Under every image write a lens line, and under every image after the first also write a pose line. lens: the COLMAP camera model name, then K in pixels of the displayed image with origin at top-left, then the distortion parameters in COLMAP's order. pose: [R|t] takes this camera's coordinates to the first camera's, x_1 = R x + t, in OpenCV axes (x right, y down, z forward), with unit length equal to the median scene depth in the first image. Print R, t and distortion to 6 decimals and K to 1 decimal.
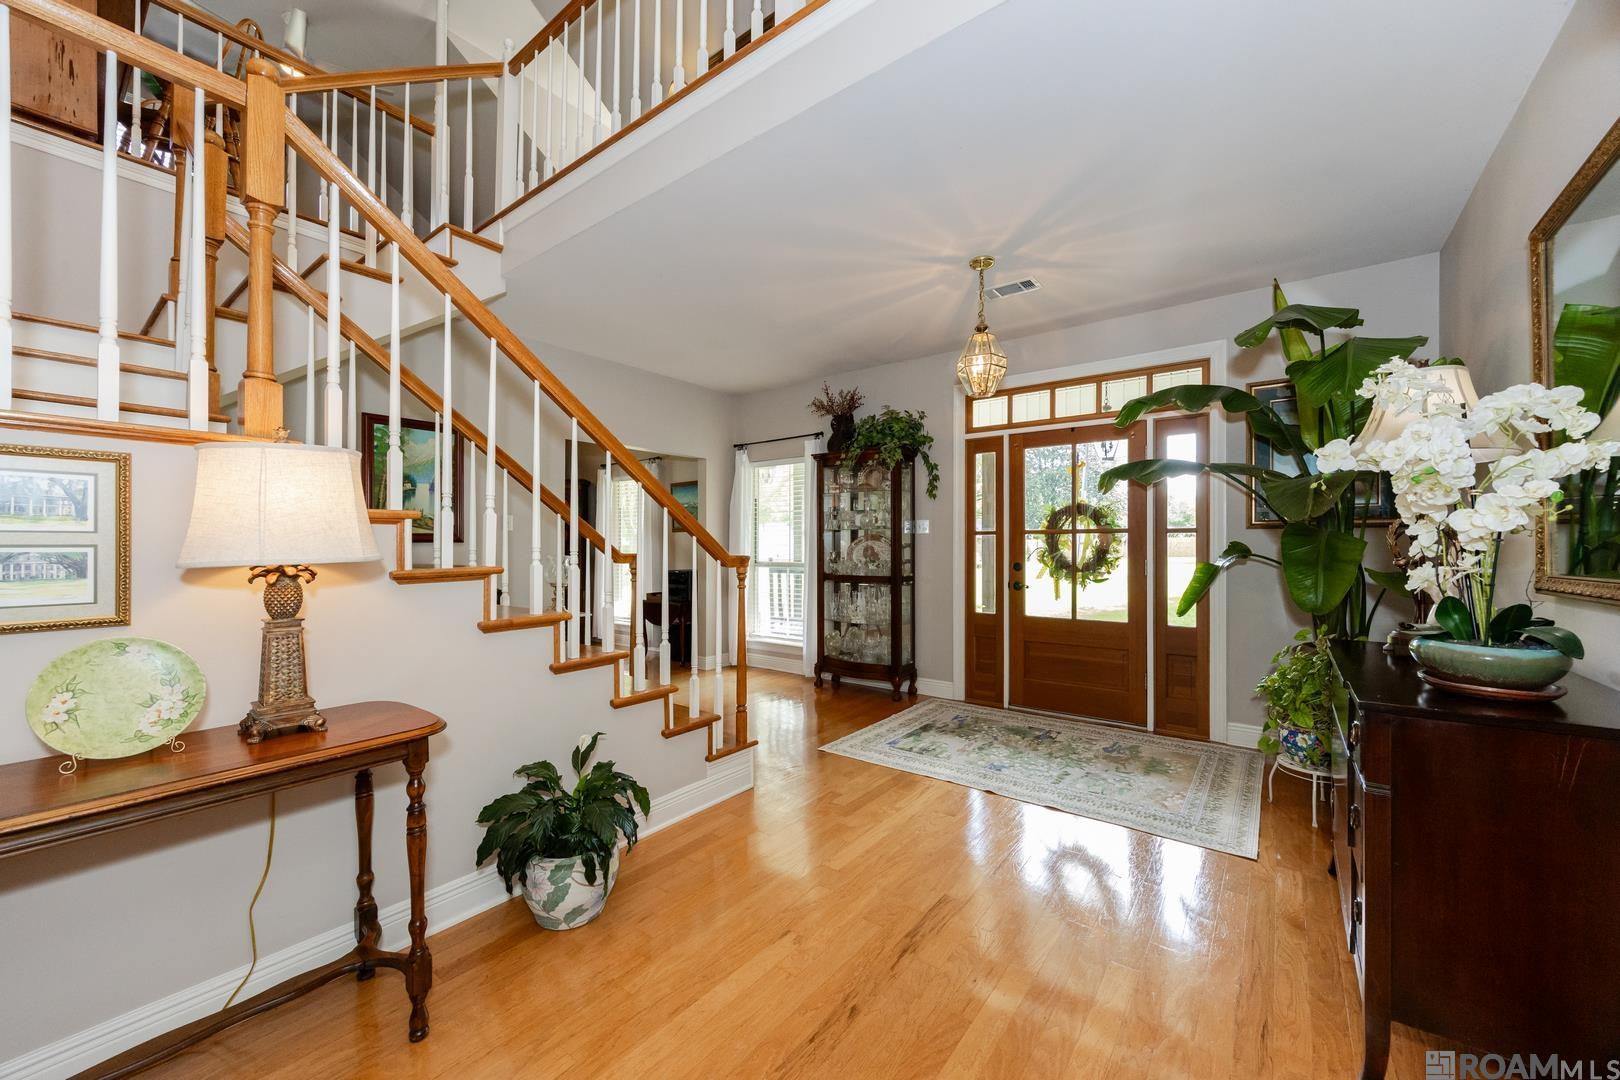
lens RADIAL K [[625.7, 0, 806.8], [0, 625.7, 547.0], [0, 0, 1]] dist [-0.003210, -0.000375]
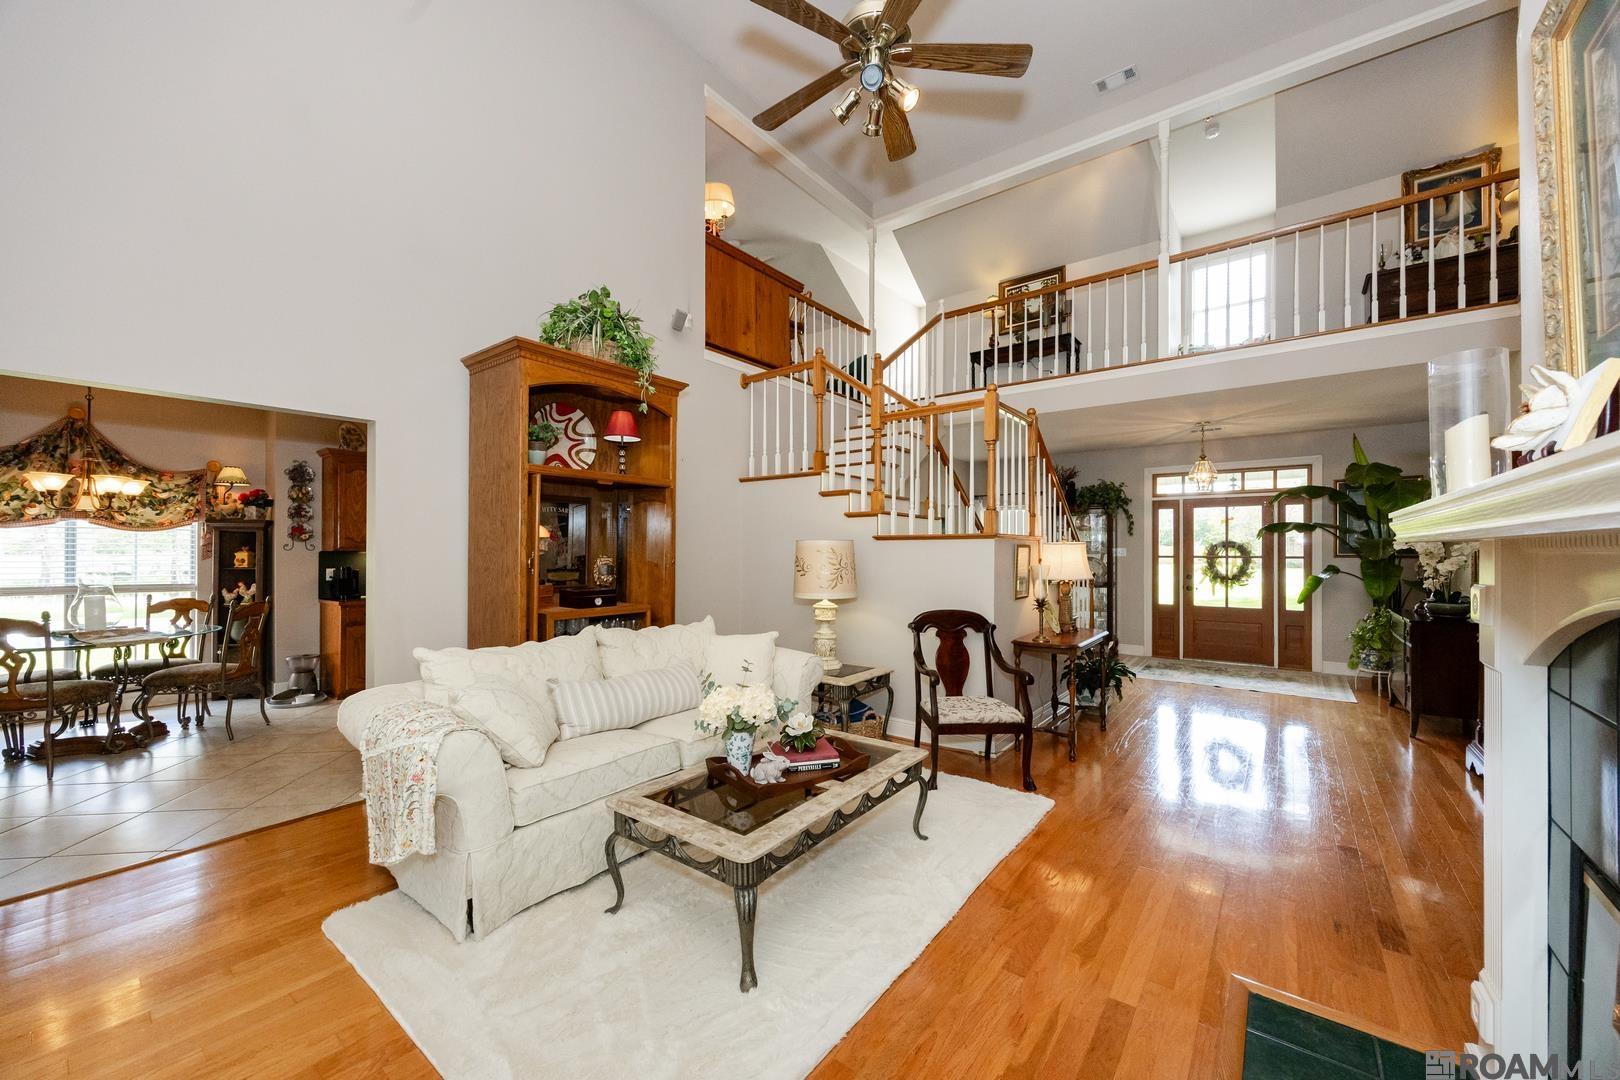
lens RADIAL K [[625.7, 0, 797.9], [0, 625.7, 549.8], [0, 0, 1]] dist [-0.003210, -0.000375]
pose [[0.999971, 0.002061, -0.007322, -0.805265], [-0.002092, 0.999989, -0.004230, -0.037121], [0.007313, 0.004245, 0.999964, -0.804934]]
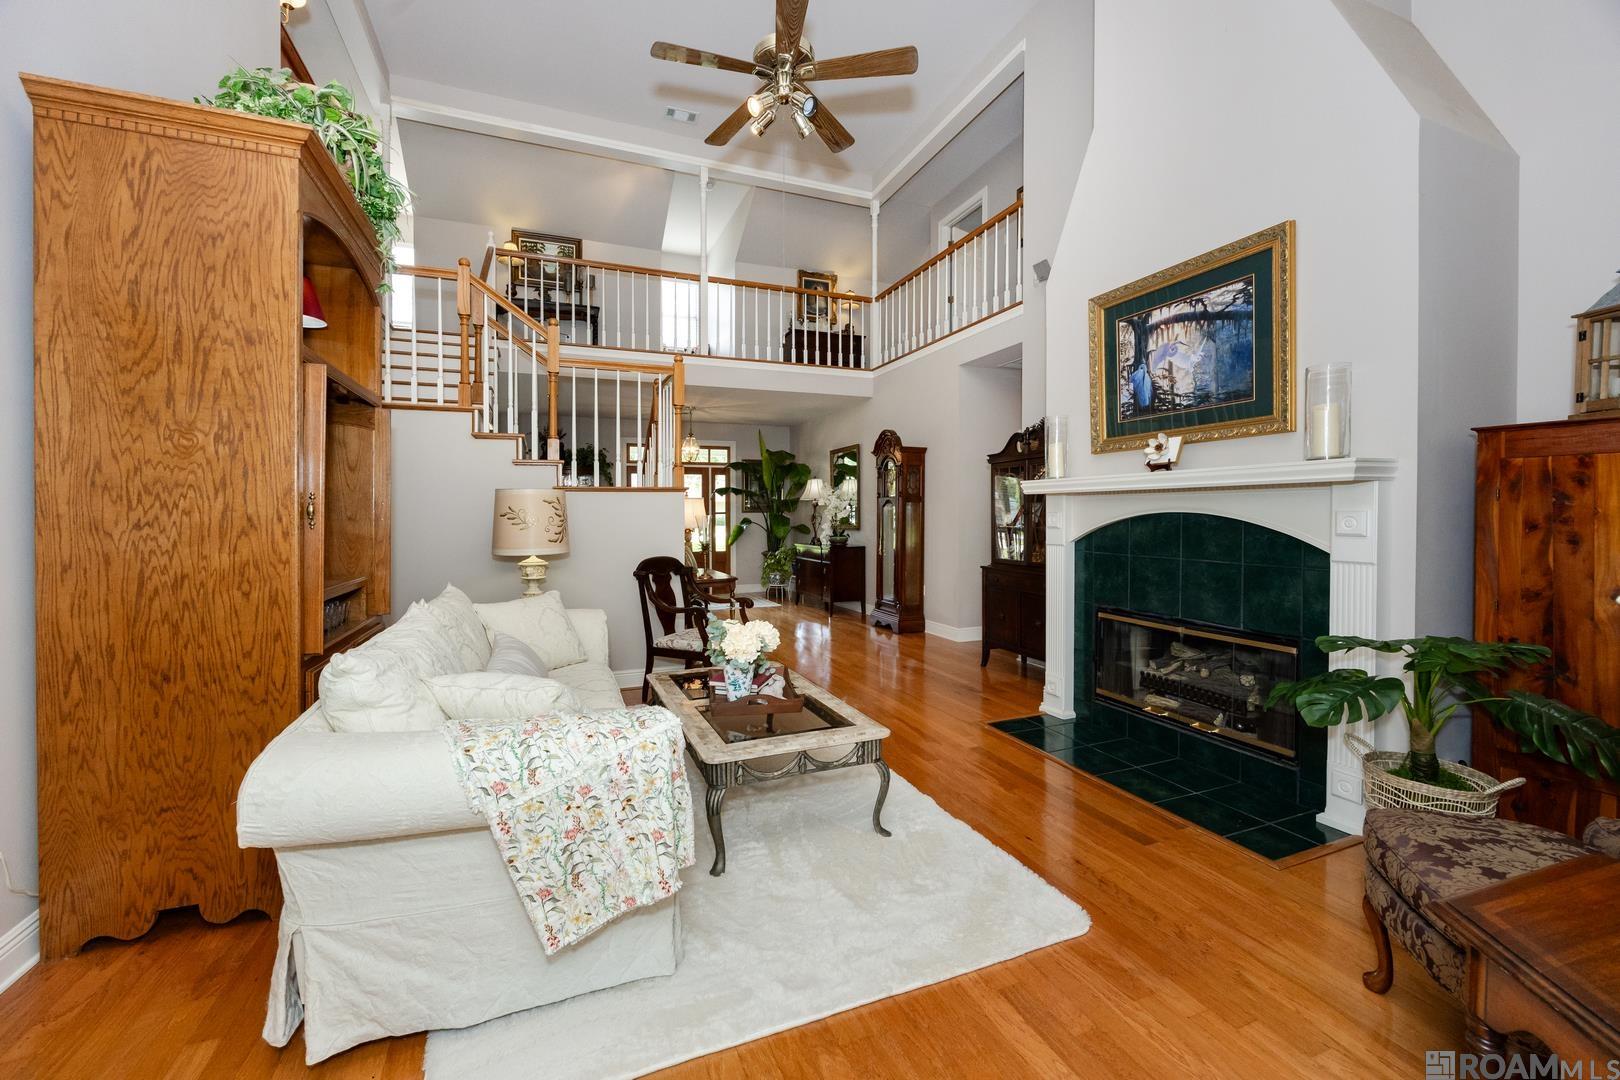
lens RADIAL K [[625.7, 0, 798.4], [0, 625.7, 522.4], [0, 0, 1]] dist [-0.003210, -0.000375]
pose [[0.506249, -0.011011, 0.862317, -1.390087], [0.002326, 0.999932, 0.011403, -0.016722], [-0.862384, -0.003767, 0.506240, -0.555873]]
